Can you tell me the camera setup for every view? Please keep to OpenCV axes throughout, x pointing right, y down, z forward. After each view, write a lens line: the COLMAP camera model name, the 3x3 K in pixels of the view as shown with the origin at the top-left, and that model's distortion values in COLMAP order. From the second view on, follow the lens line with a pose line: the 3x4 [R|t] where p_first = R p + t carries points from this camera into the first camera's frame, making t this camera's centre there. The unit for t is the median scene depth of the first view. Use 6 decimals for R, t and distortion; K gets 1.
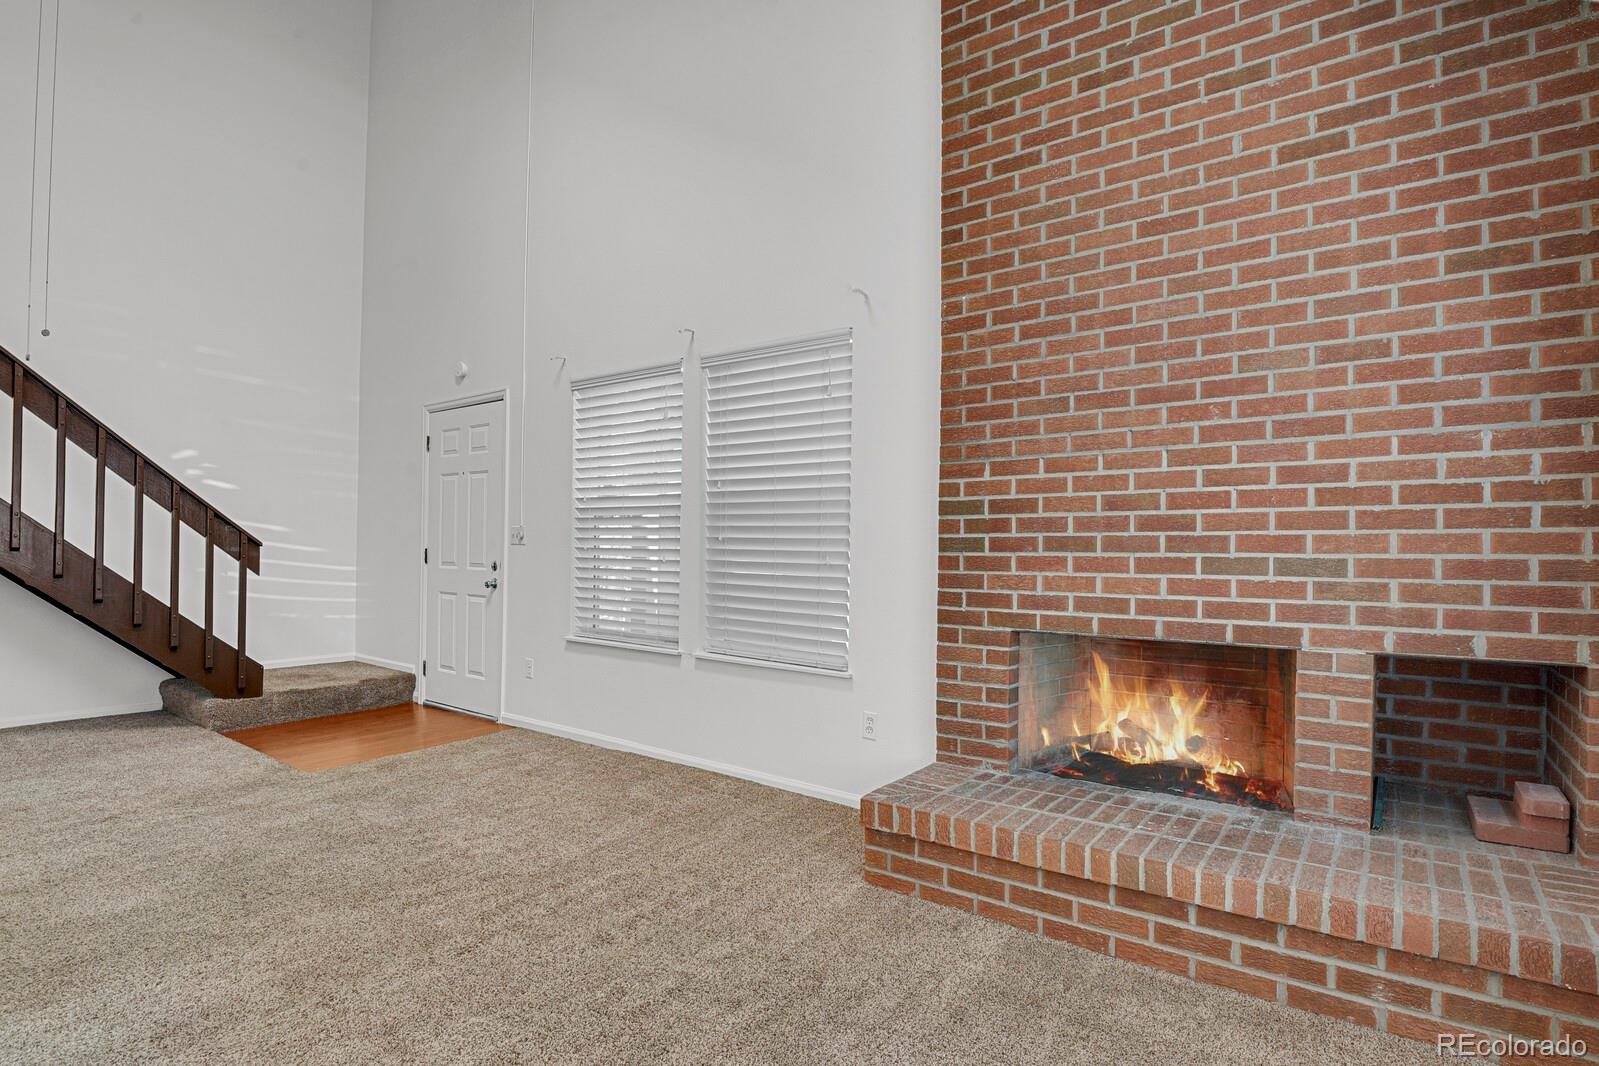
lens RADIAL K [[788.5, 0, 808.8], [0, 788.5, 549.6], [0, 0, 1]] dist [-0.025440, -0.003056]
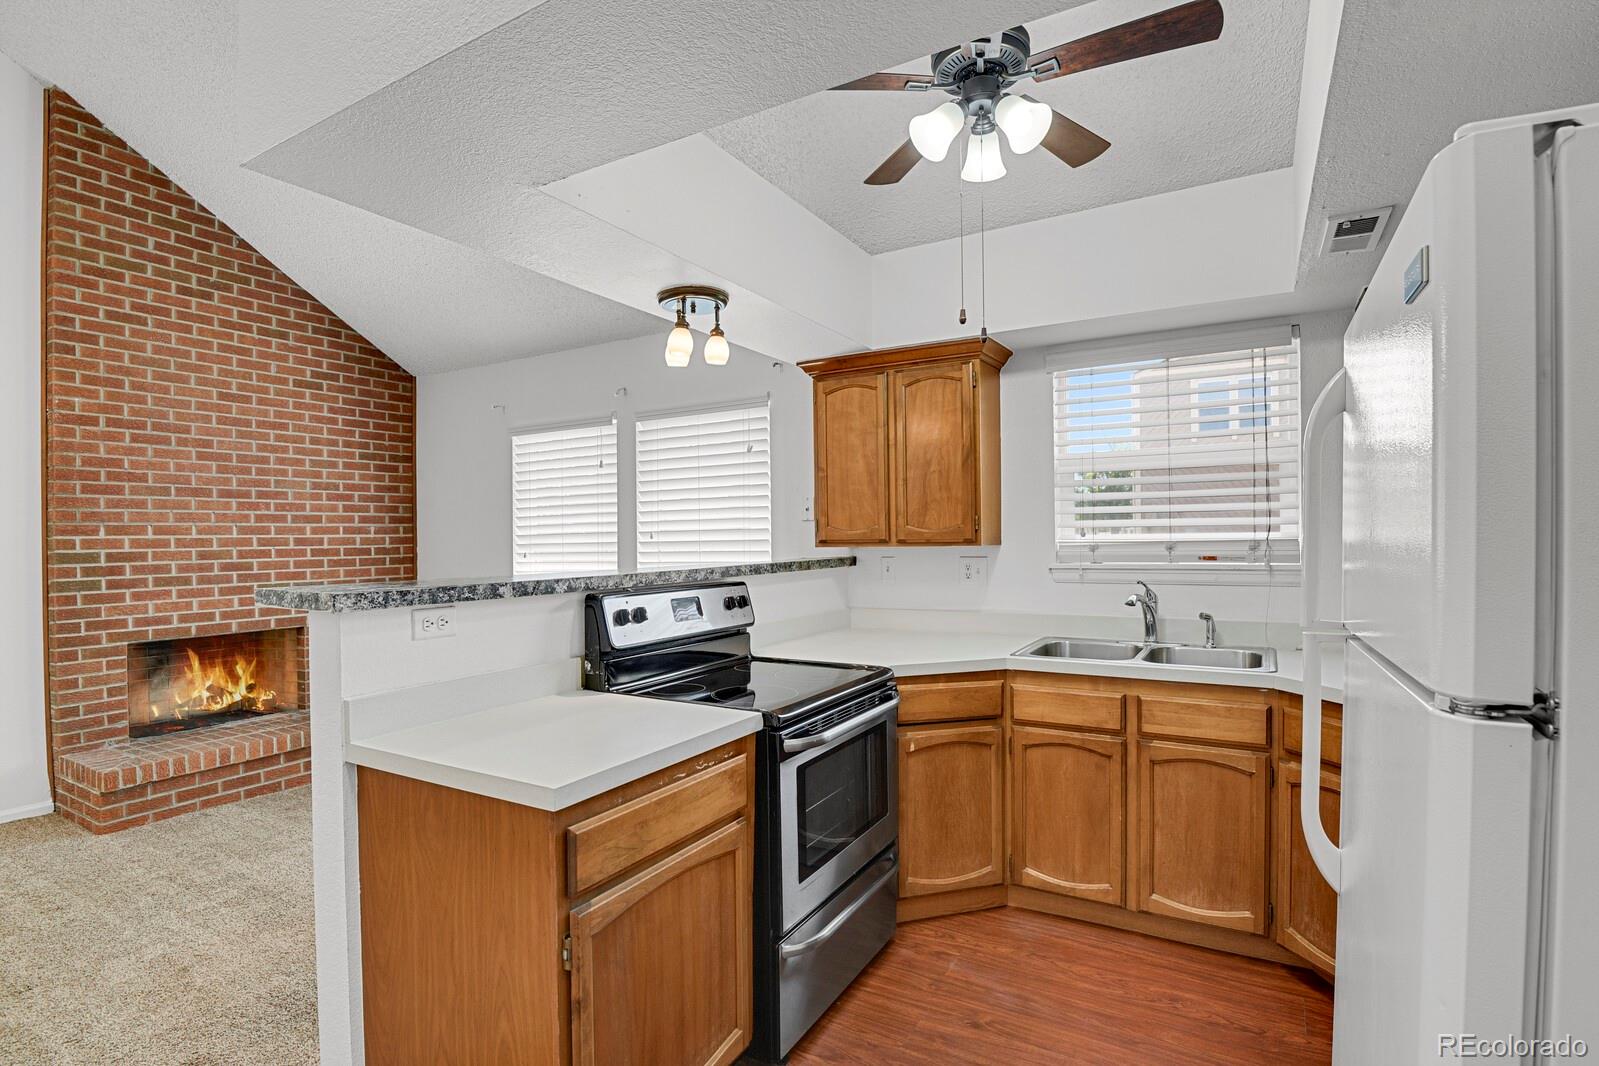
lens RADIAL K [[788.5, 0, 809.9], [0, 788.5, 543.9], [0, 0, 1]] dist [-0.025440, -0.003056]
pose [[-0.105553, -0.011381, 0.994349, -1.424672], [0.012144, 0.999845, 0.012733, -0.091734], [-0.994339, 0.013419, -0.105399, -0.104247]]
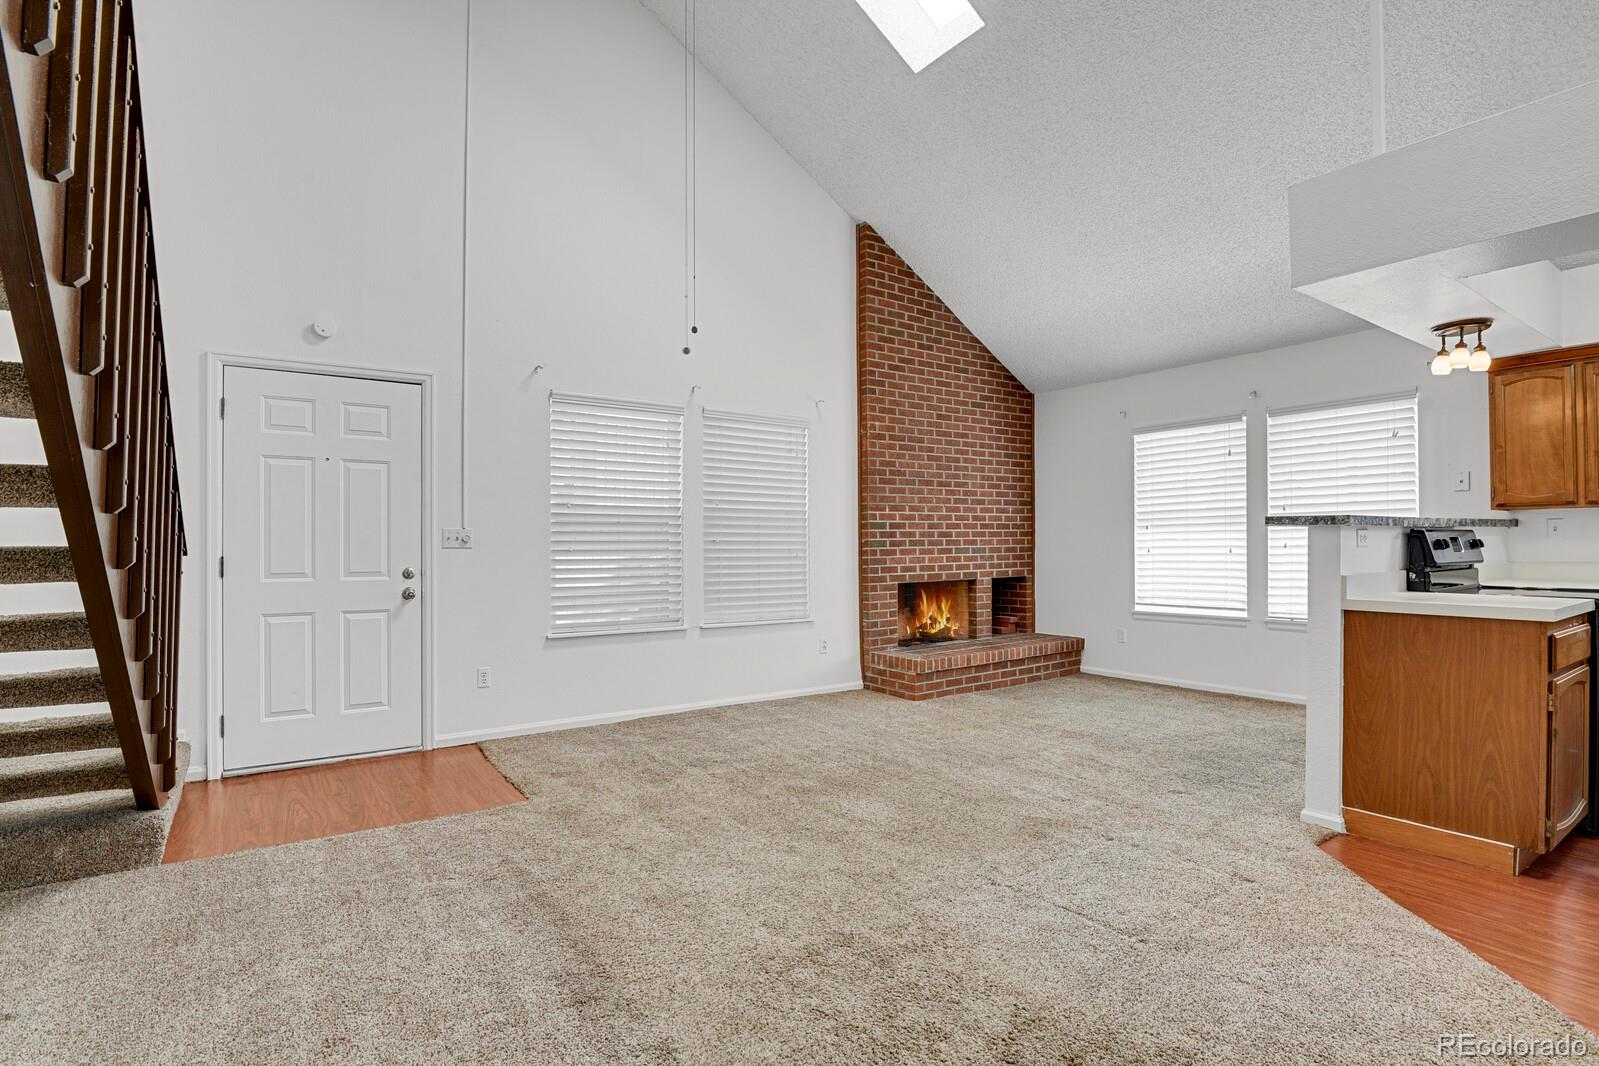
lens RADIAL K [[788.5, 0, 803.6], [0, 788.5, 545.1], [0, 0, 1]] dist [-0.025440, -0.003056]
pose [[0.326904, -0.009545, 0.945009, -2.111922], [0.012102, 0.999909, 0.005914, -0.020253], [-0.944980, 0.009503, 0.326990, 0.596050]]
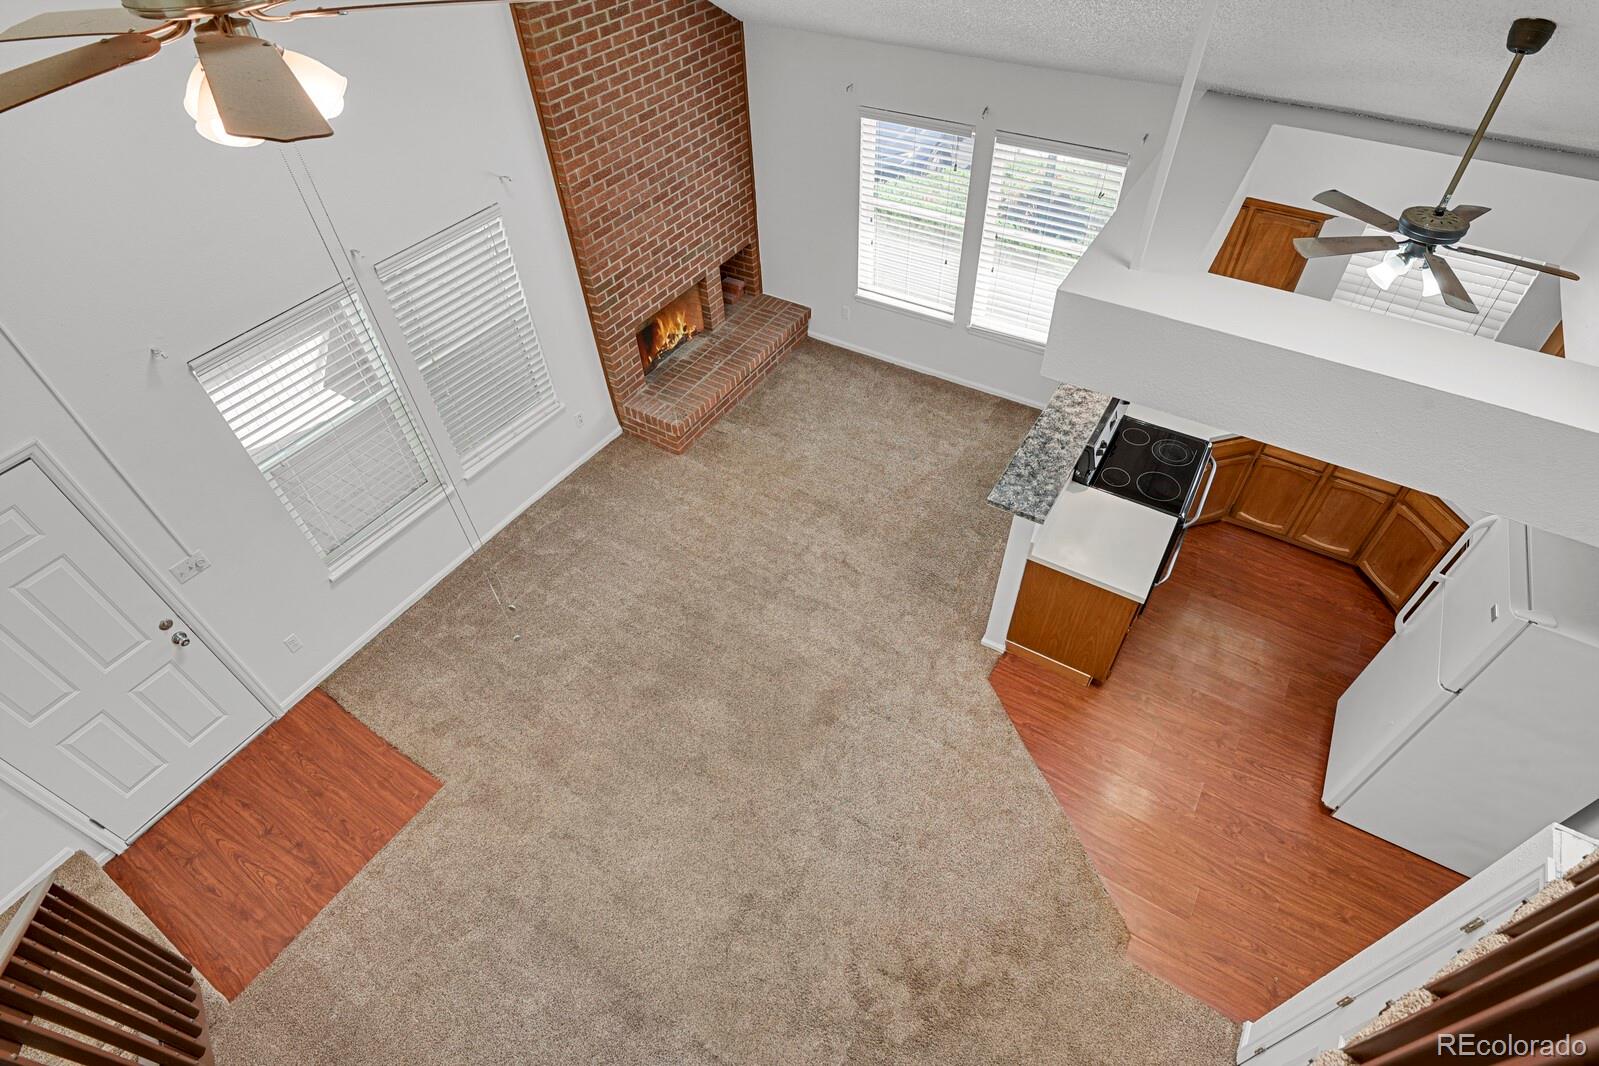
lens RADIAL K [[788.5, 0, 806.6], [0, 788.5, 548.1], [0, 0, 1]] dist [-0.025440, -0.003056]
pose [[-0.072063, -0.737263, 0.671752, -1.800012], [0.032757, 0.671390, 0.740380, -1.160724], [-0.996862, 0.075358, -0.024232, 0.715360]]
